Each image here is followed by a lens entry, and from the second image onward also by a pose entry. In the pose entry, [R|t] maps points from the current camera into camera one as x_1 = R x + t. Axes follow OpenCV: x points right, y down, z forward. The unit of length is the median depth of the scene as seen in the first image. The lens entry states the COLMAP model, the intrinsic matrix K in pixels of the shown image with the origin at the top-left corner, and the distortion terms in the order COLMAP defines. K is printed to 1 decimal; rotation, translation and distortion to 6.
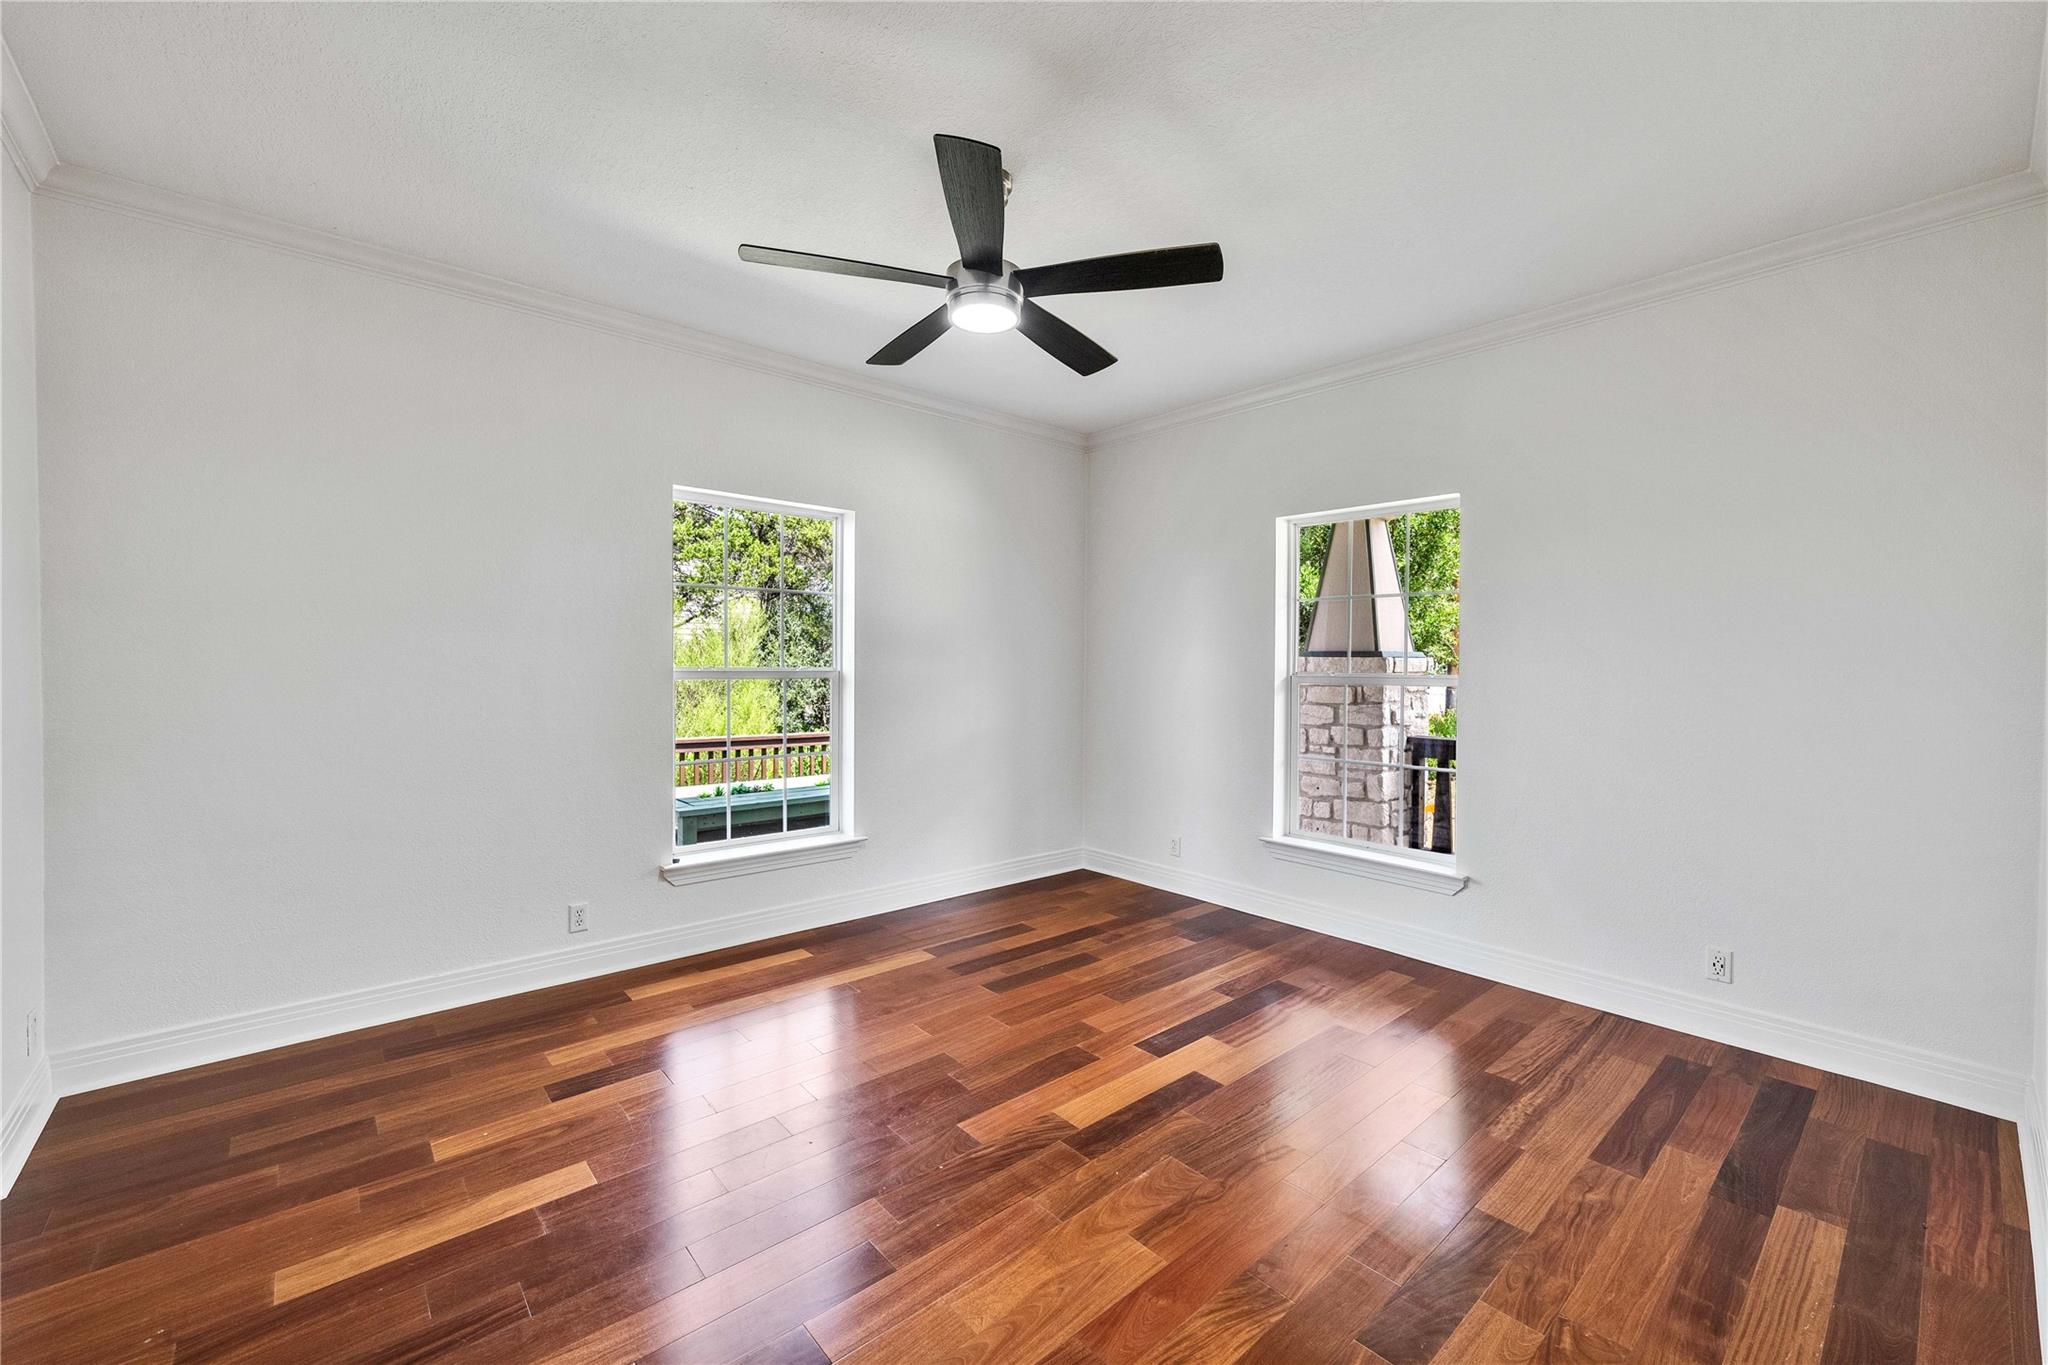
lens RADIAL K [[838.8, 0, 1022.3], [0, 838.8, 675.2], [0, 0, 1]] dist [0.000455, -0.000447]
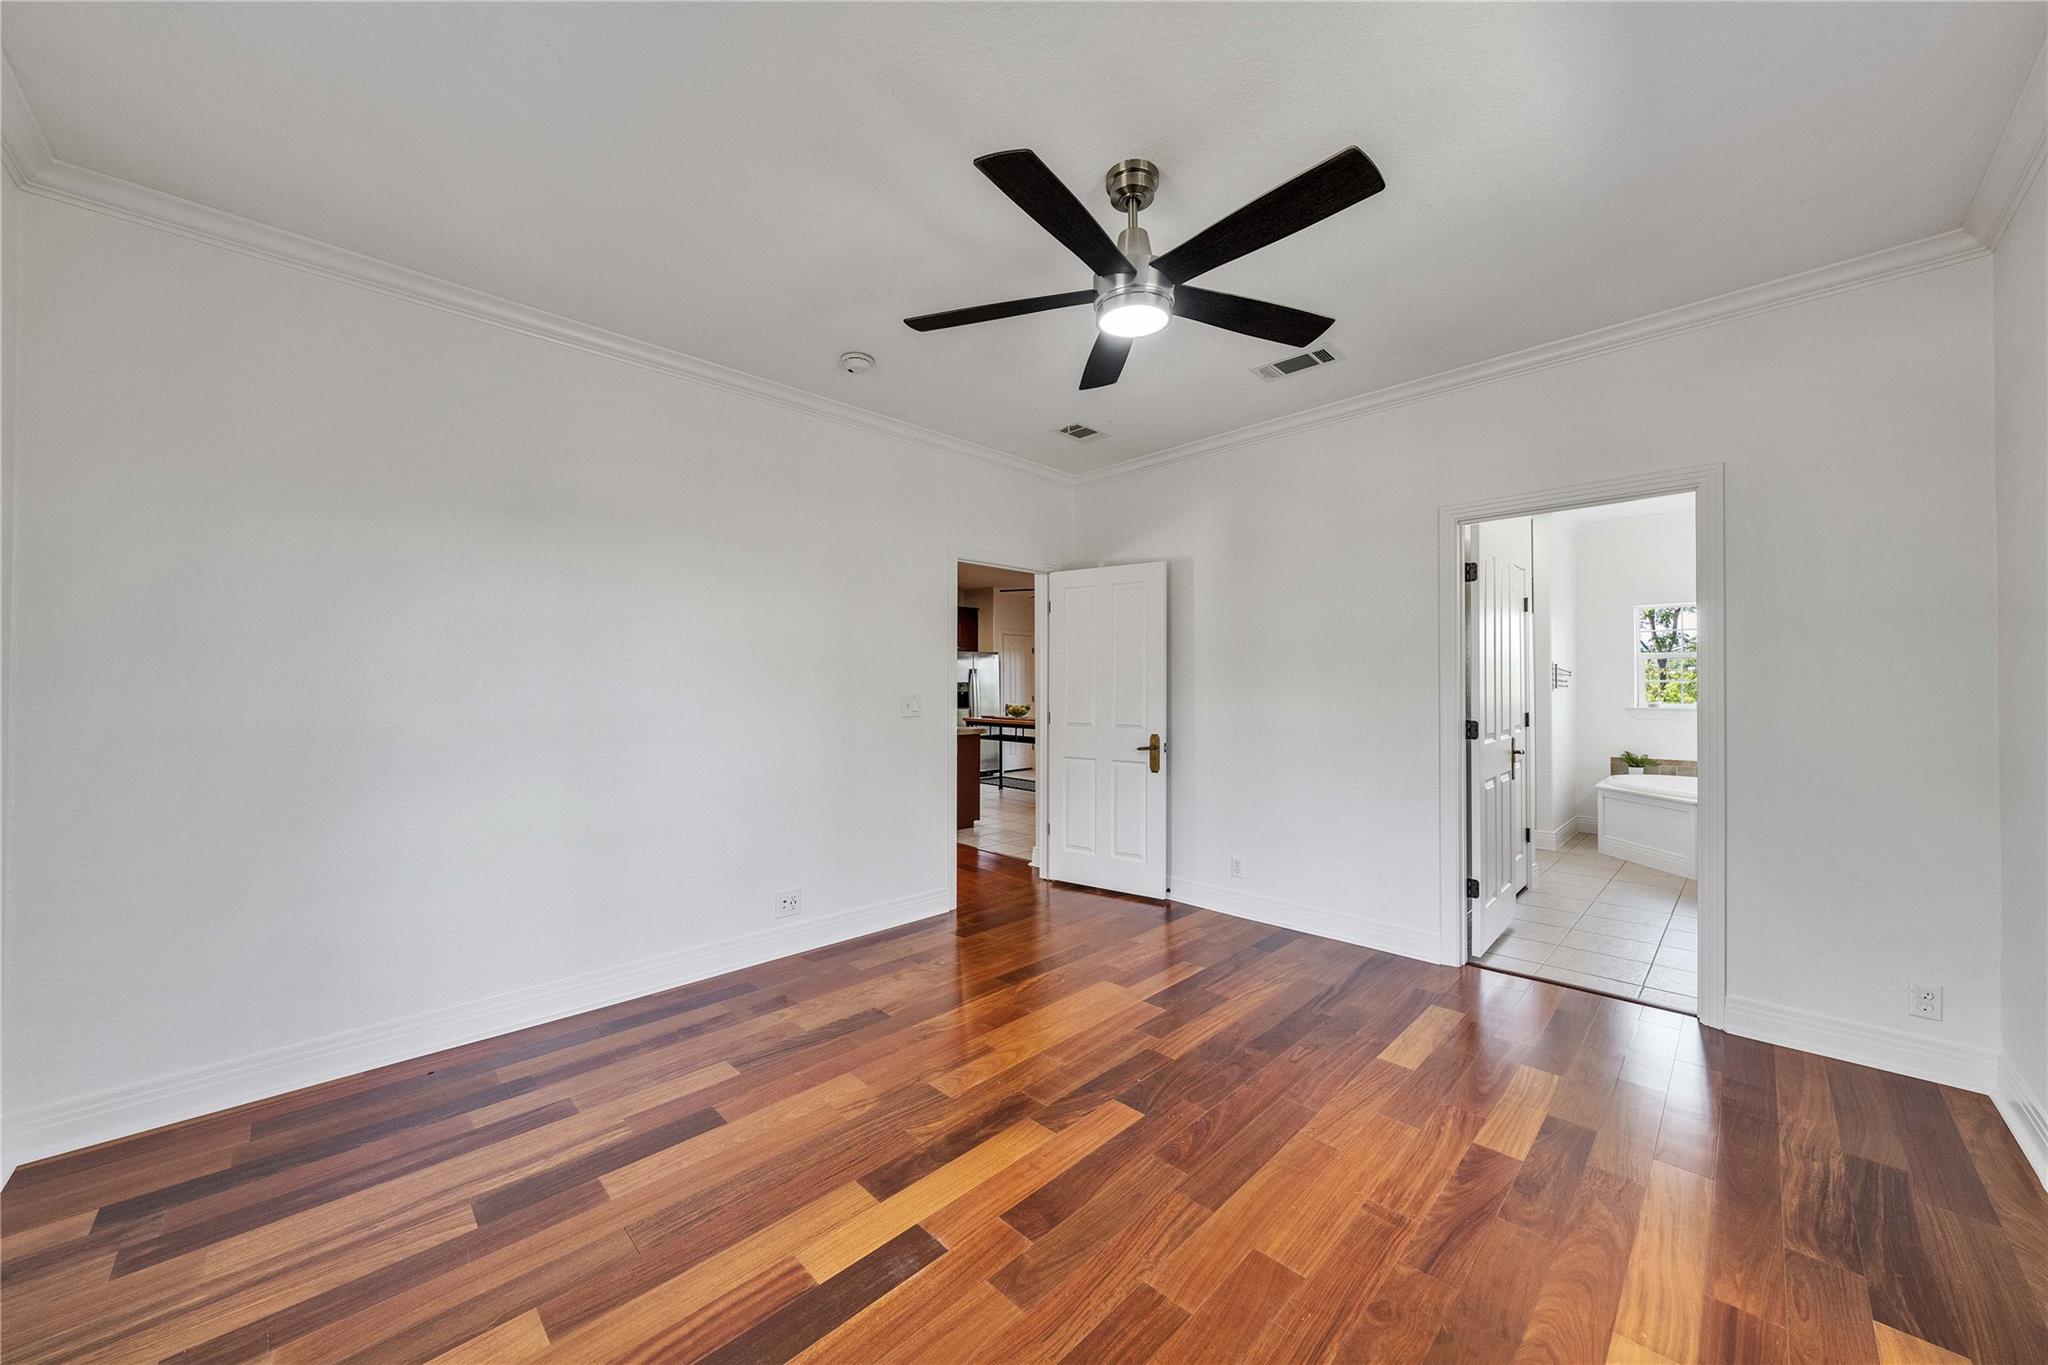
lens RADIAL K [[726.7, 0, 1027.4], [0, 726.7, 677.8], [0, 0, 1]] dist [0.000273, -0.000003]
pose [[-0.997812, -0.007784, -0.065649, 0.125878], [-0.008343, 0.999931, 0.008237, -0.020515], [0.065581, 0.008767, -0.997809, 1.794166]]
